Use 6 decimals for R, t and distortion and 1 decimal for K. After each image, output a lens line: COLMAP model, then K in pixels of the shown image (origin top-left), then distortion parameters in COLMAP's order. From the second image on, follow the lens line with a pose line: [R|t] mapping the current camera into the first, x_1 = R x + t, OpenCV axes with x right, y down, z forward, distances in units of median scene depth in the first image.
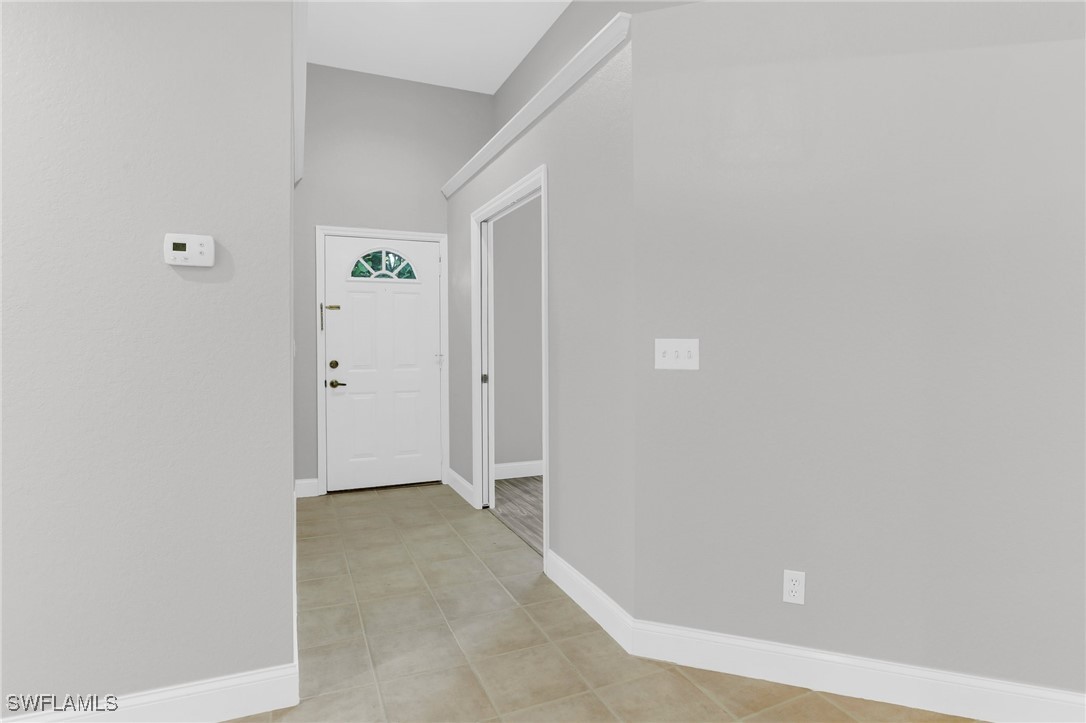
lens RADIAL K [[591.2, 0, 542.3], [0, 591.2, 350.4], [0, 0, 1]] dist [-0.003702, 0.000011]
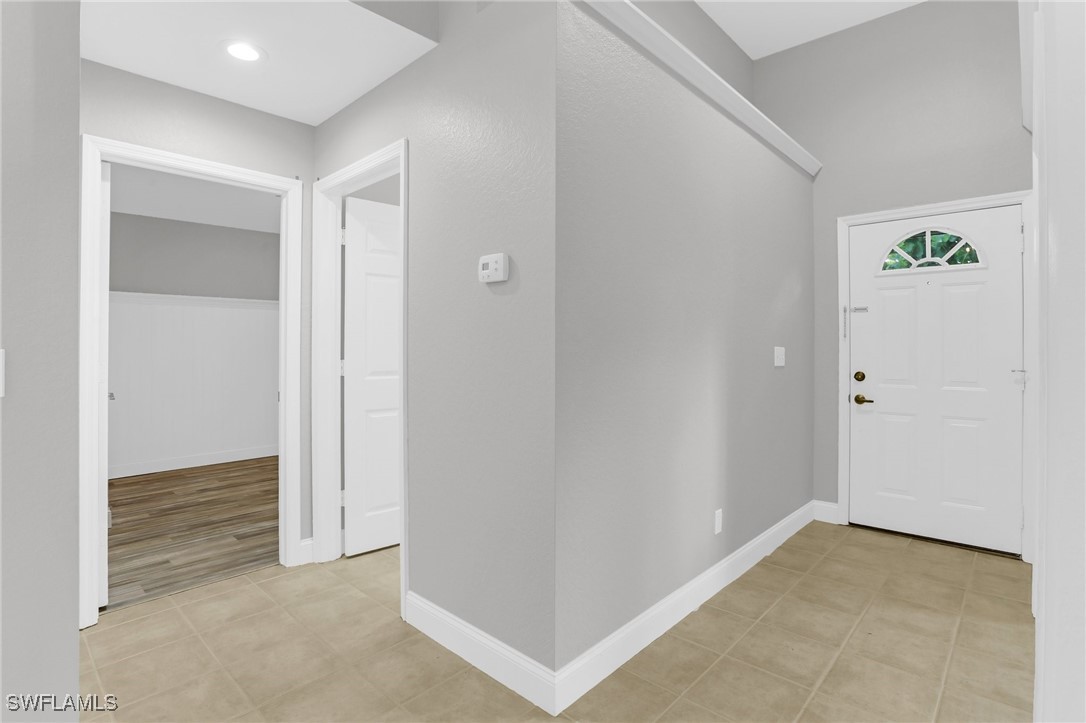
lens RADIAL K [[541.6, 0, 549.7], [0, 541.6, 360.3], [0, 0, 1]] dist [-0.019954, -0.000435]
pose [[0.408177, 0.019284, -0.912699, 0.173650], [-0.017444, 0.999759, 0.013322, -0.002410], [0.912736, 0.010484, 0.408415, 0.277320]]
